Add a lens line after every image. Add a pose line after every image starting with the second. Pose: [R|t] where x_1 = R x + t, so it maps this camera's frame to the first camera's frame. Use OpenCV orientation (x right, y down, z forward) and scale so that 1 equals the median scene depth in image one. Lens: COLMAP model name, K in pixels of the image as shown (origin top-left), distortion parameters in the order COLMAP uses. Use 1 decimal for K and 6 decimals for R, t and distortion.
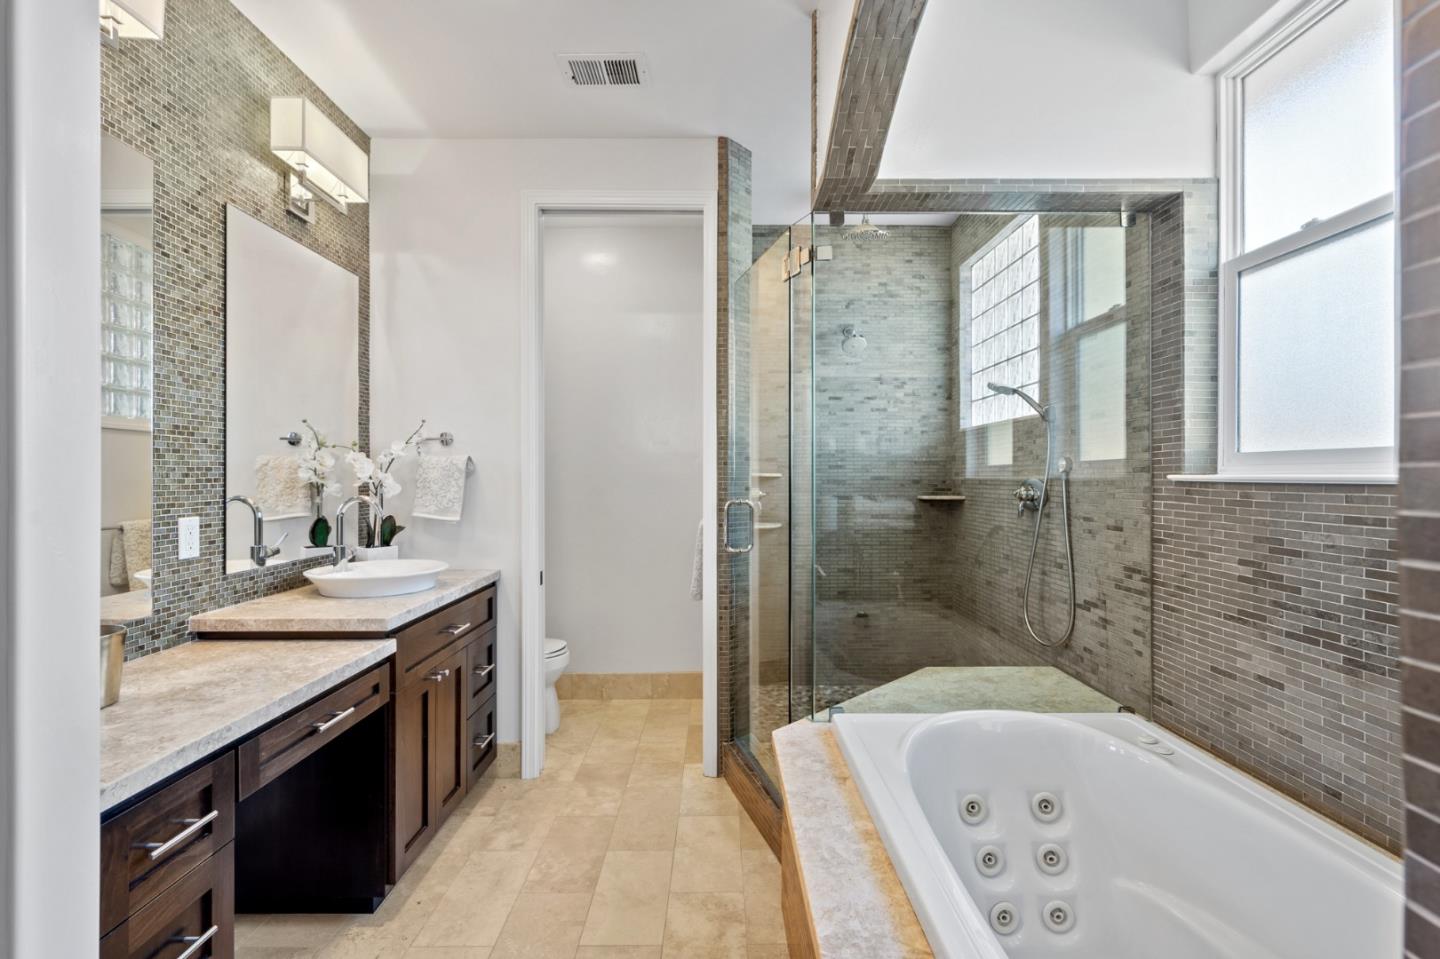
lens RADIAL K [[653.1, 0, 719.4], [0, 653.1, 474.6], [0, 0, 1]] dist [-0.004557, -0.000217]
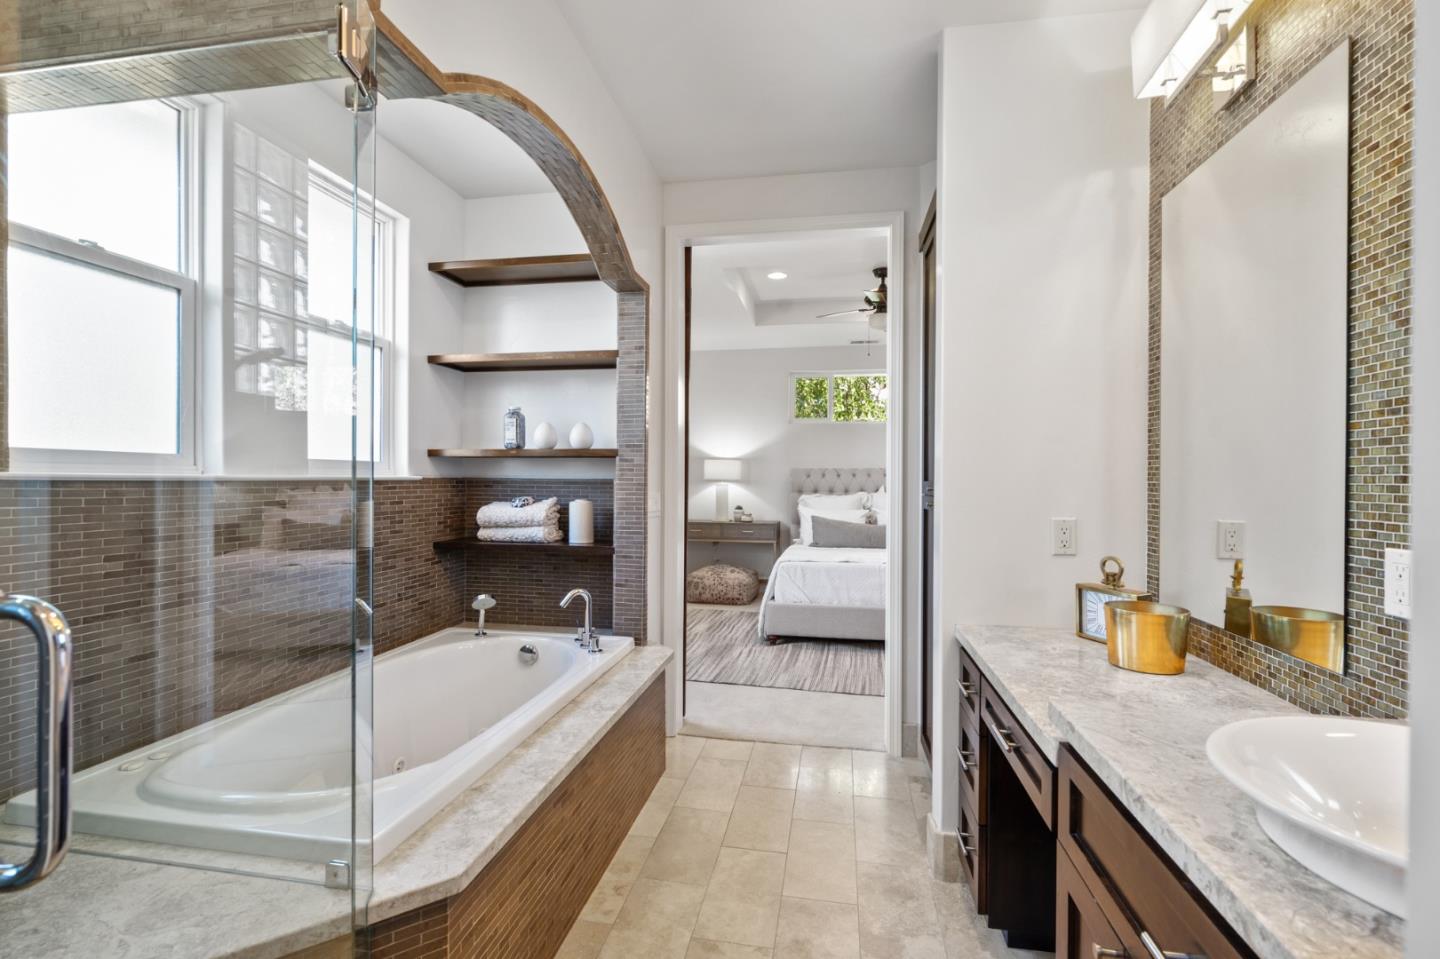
lens RADIAL K [[652.8, 0, 721.2], [0, 652.8, 482.1], [0, 0, 1]] dist [0.000790, -0.000020]
pose [[-0.982295, -0.006456, 0.187232, -0.241725], [-0.006657, 0.999978, -0.000447, 0.006120], [-0.187225, -0.001686, -0.982316, 1.327609]]
